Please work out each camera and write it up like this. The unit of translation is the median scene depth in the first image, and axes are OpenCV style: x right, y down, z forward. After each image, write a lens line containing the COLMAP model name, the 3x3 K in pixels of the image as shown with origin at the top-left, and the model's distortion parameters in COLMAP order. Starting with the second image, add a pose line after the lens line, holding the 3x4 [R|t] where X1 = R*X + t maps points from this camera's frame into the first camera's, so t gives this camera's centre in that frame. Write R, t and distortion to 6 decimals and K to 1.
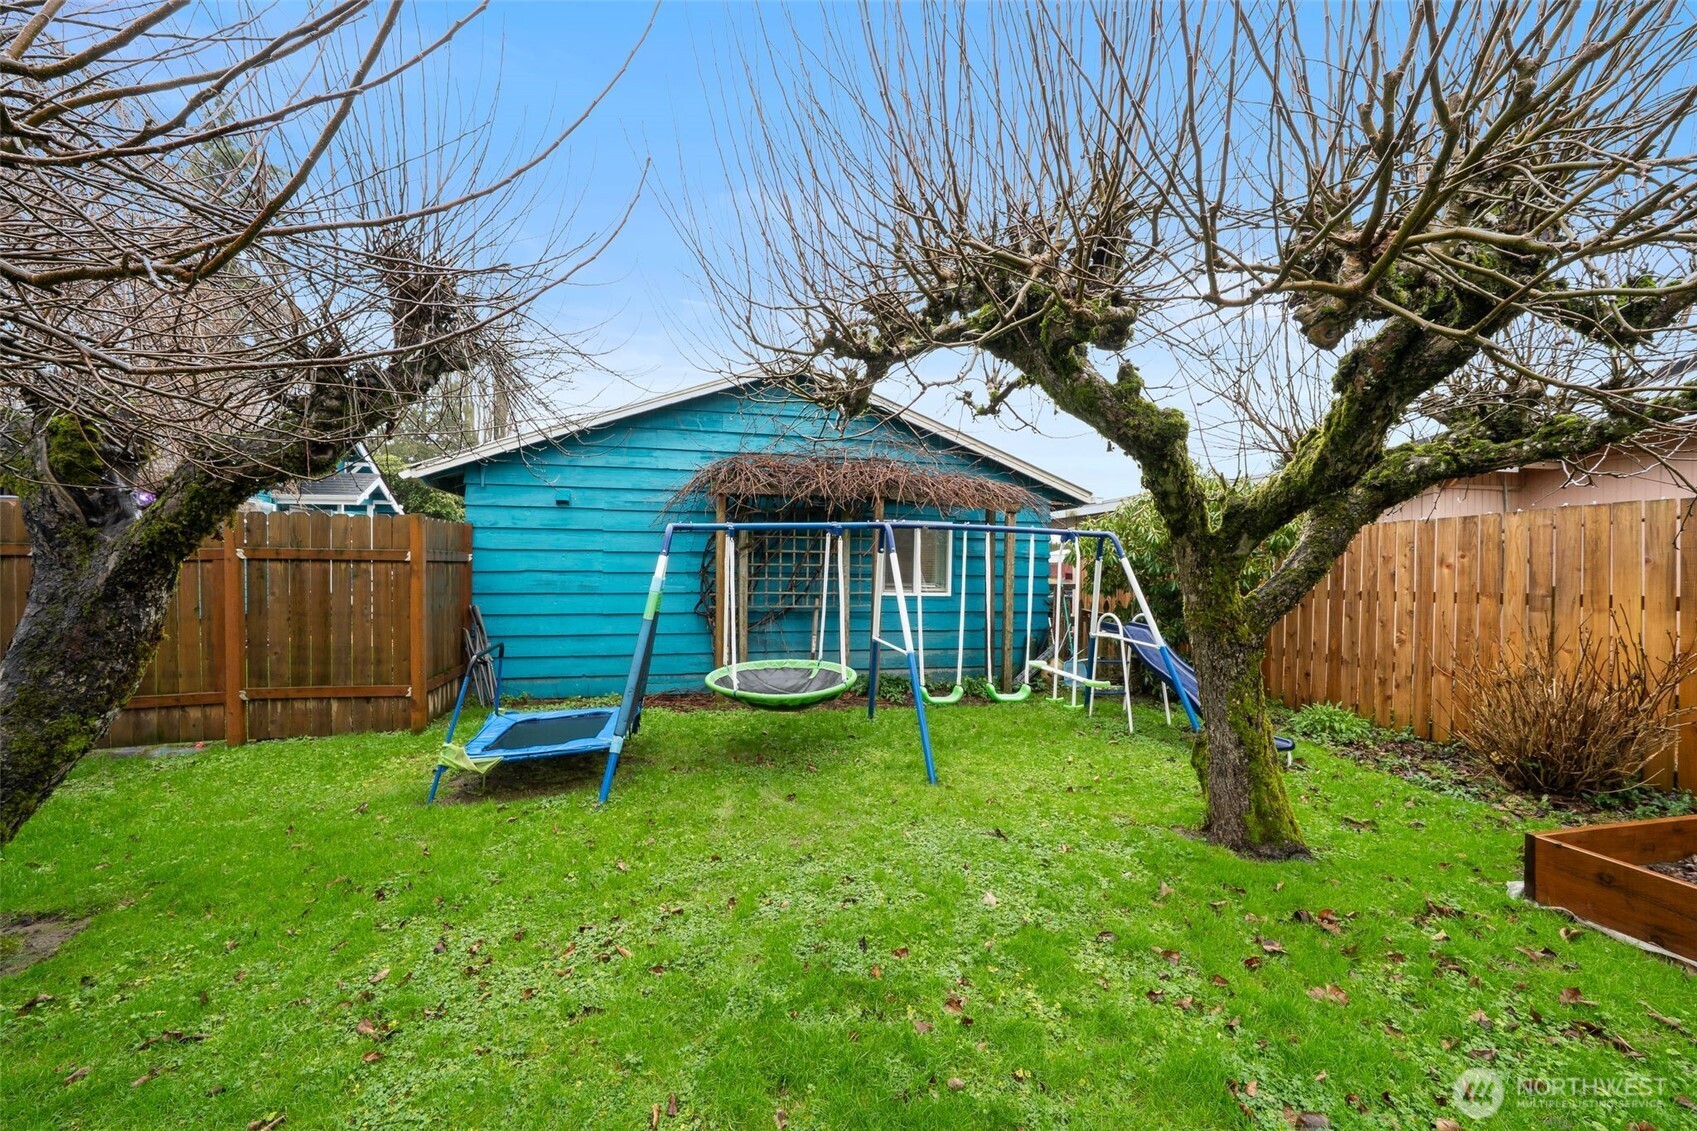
lens RADIAL K [[658.5, 0, 848.5], [0, 658.5, 565.5], [0, 0, 1]] dist [0.000793, 0.000067]
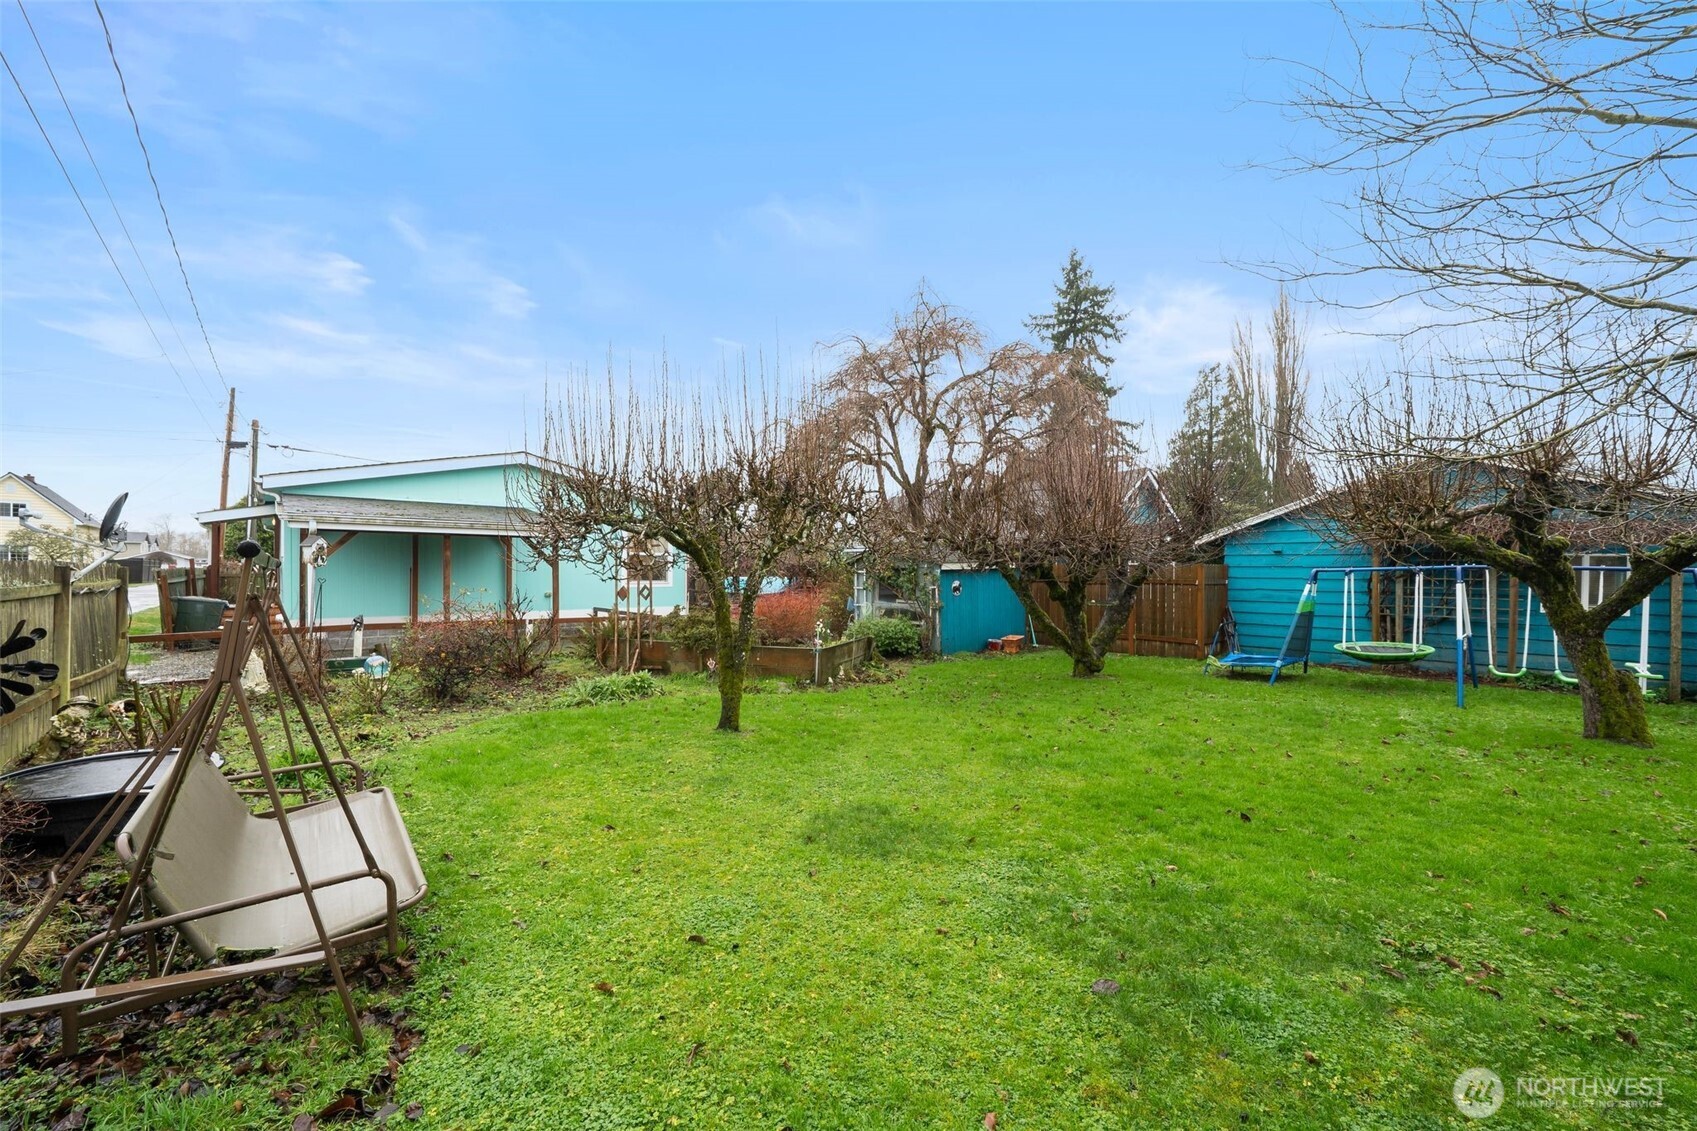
lens RADIAL K [[658.5, 0, 848.5], [0, 658.5, 565.5], [0, 0, 1]] dist [0.000793, 0.000067]
pose [[0.467128, -0.009442, -0.884139, 0.783034], [-0.016751, 0.999669, -0.019526, -0.006564], [0.884031, 0.023932, 0.466815, -1.126043]]
